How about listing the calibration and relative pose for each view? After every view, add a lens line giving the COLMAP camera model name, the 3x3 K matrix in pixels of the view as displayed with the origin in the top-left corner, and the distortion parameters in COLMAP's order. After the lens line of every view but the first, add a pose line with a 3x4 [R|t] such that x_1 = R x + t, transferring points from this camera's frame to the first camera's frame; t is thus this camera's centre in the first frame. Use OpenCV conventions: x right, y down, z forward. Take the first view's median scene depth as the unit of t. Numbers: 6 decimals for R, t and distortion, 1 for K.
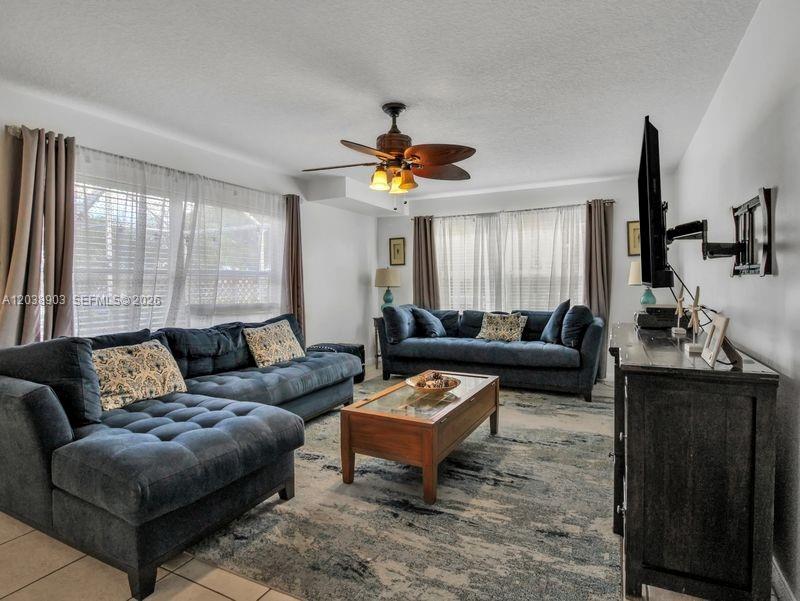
lens RADIAL K [[432.3, 0, 403.2], [0, 432.3, 284.0], [0, 0, 1]] dist [0.002427, -0.000328]
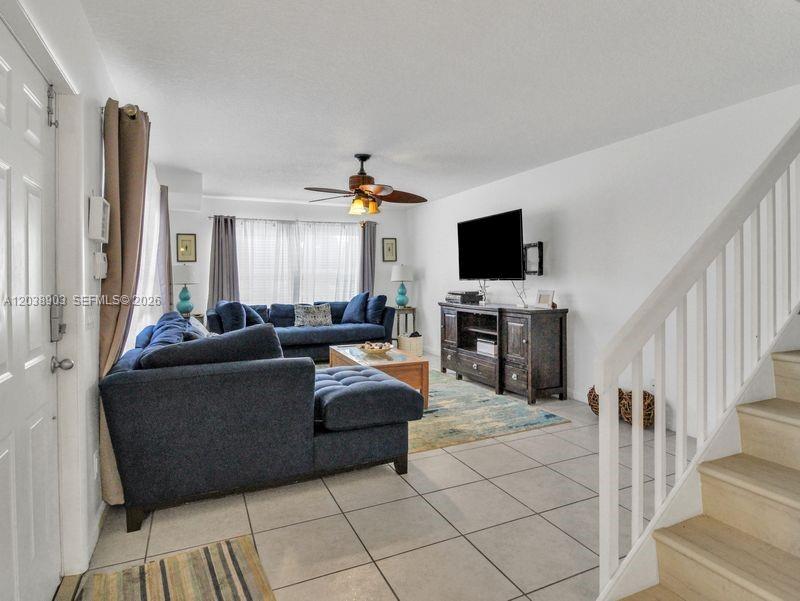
lens RADIAL K [[459.6, 0, 401.2], [0, 459.6, 280.7], [0, 0, 1]] dist [0.000232, -0.000260]
pose [[0.627117, -0.002194, 0.778922, -0.675363], [0.005440, 0.999984, -0.001564, 0.003503], [-0.778906, 0.005218, 0.627119, -0.026749]]
